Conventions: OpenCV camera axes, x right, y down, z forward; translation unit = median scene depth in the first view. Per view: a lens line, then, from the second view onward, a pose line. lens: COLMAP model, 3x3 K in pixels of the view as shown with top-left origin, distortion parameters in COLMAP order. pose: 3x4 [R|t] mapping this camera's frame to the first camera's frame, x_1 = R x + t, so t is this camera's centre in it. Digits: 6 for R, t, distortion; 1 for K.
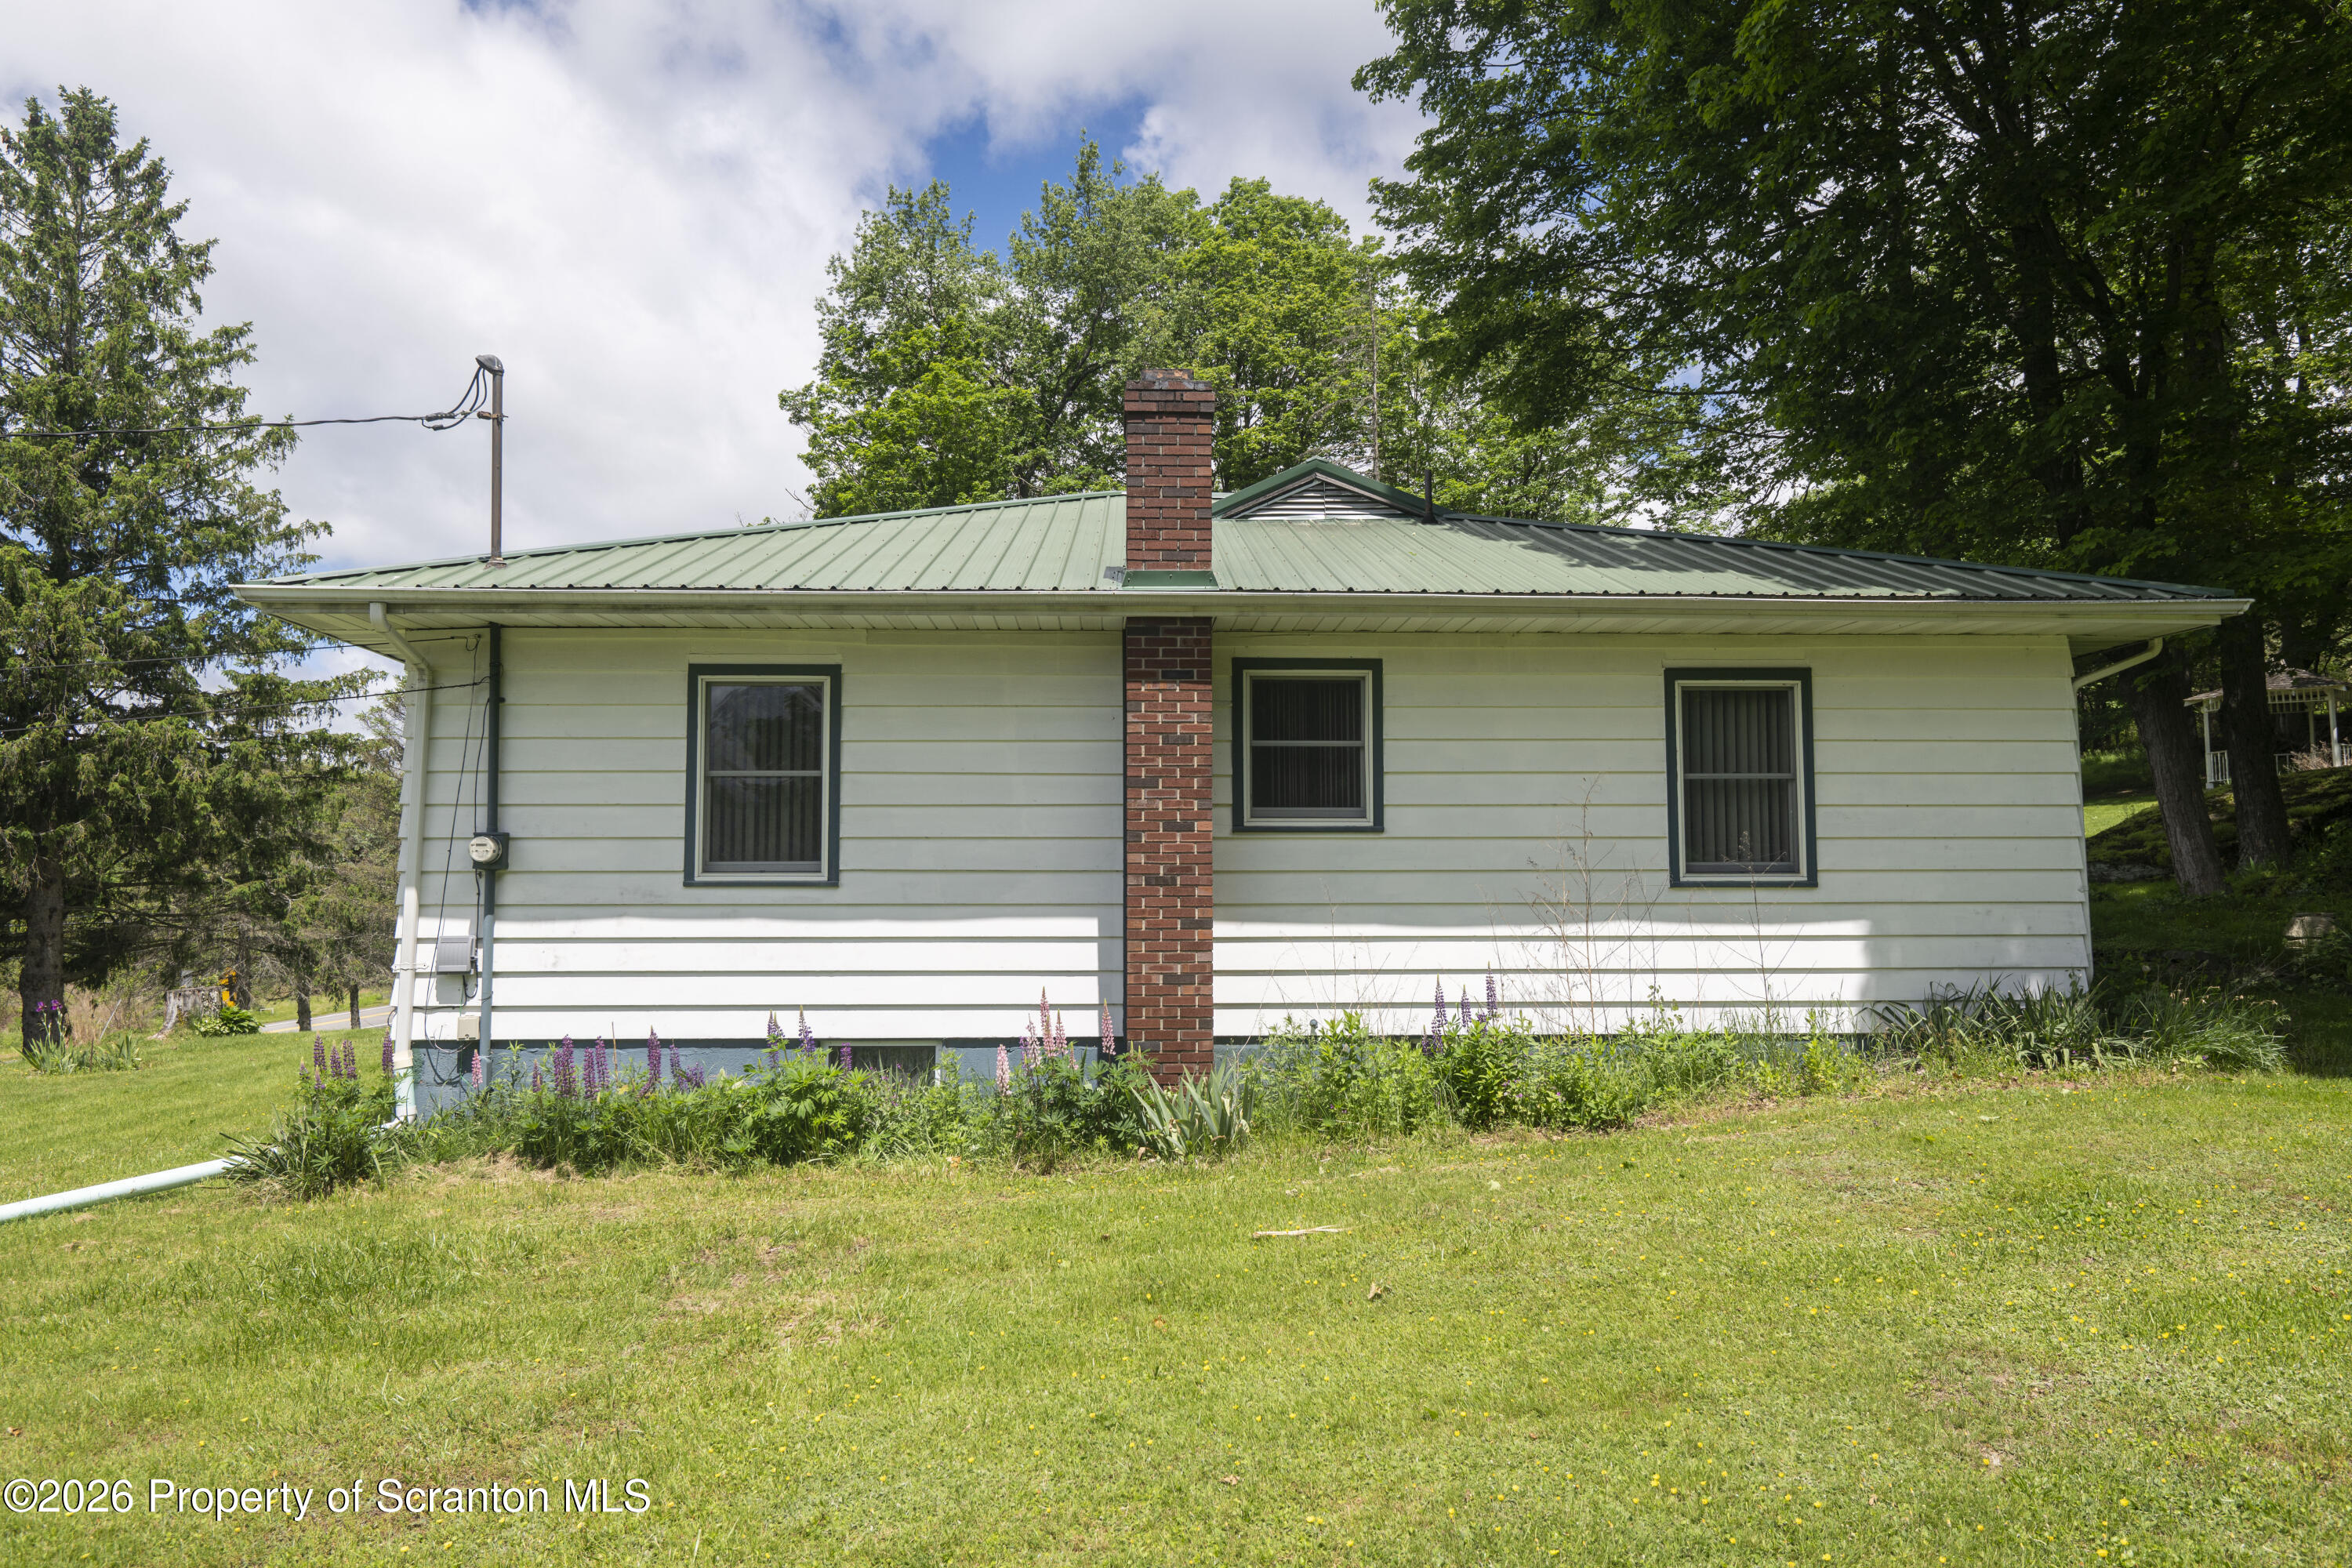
lens RADIAL K [[1400.5, 0, 1175.6], [0, 1400.5, 729.6], [0, 0, 1]] dist [-0.001004, -0.000831]
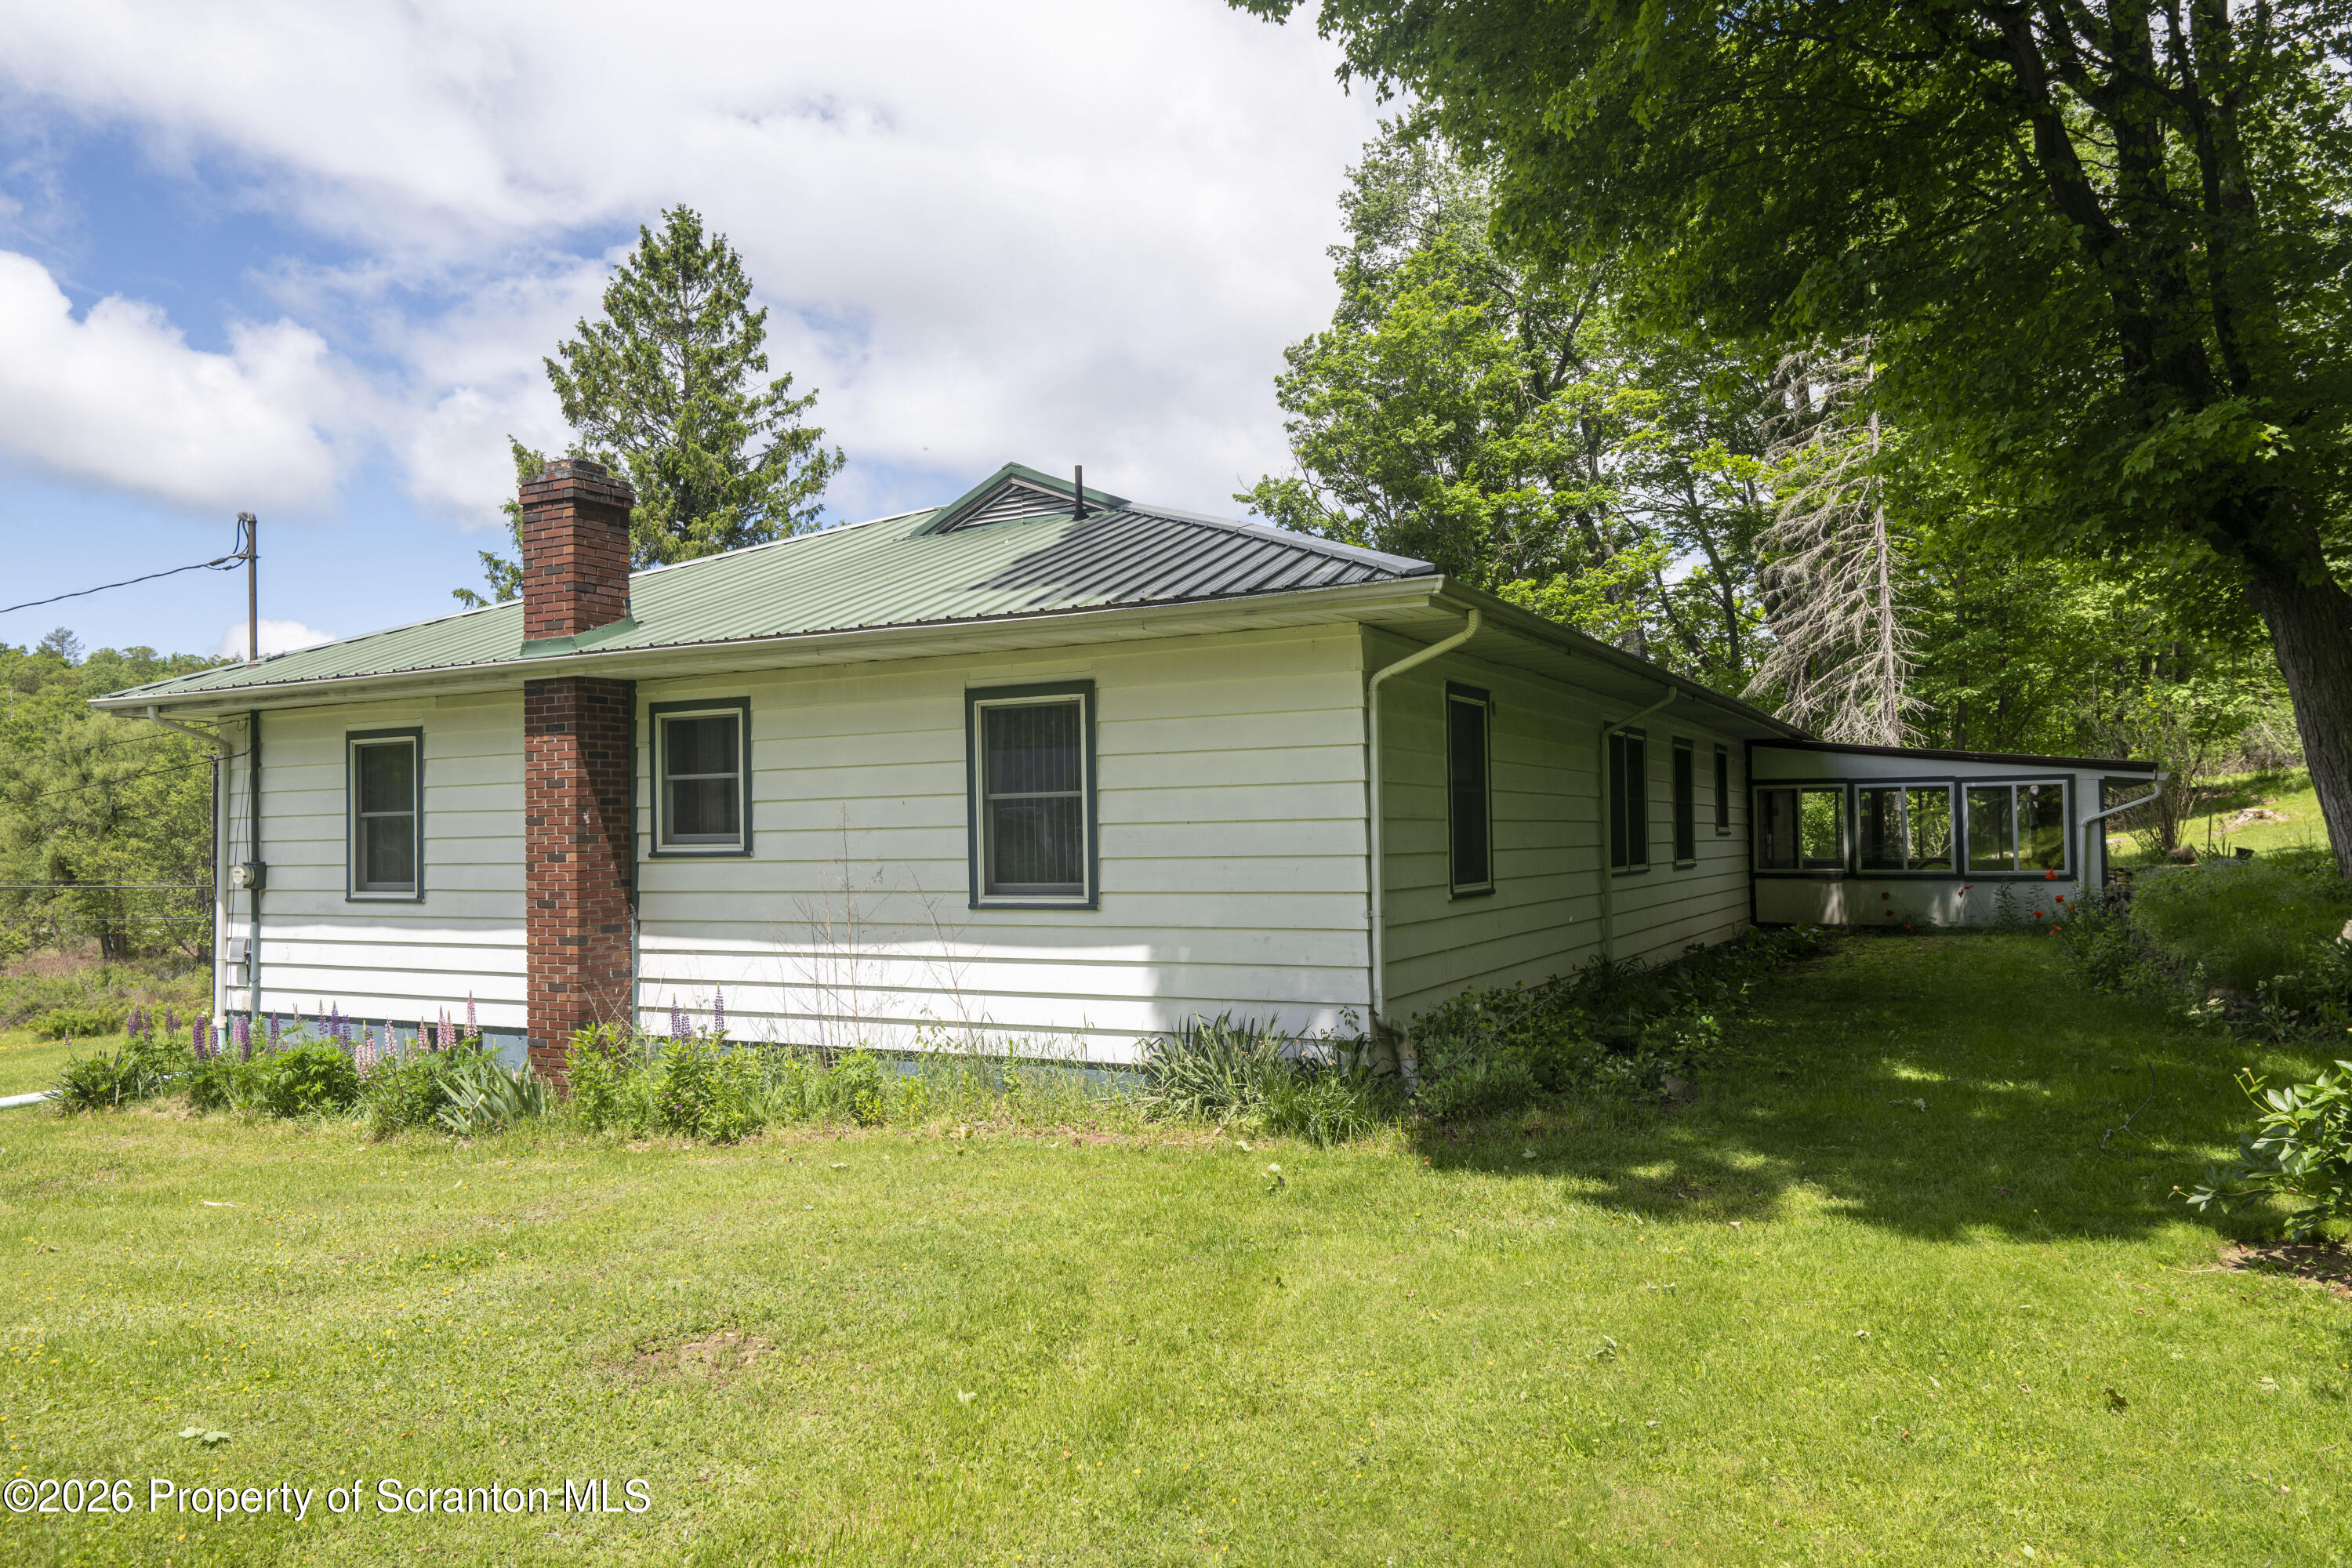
lens RADIAL K [[1682.5, 0, 1176.0], [0, 1682.5, 784.0], [0, 0, 1]] dist [-0.000517, 0.004223]
pose [[0.856972, -0.030102, -0.514483, 1.103545], [0.048672, 0.998558, 0.022649, 0.003587], [0.513059, -0.044451, 0.857202, 0.049524]]
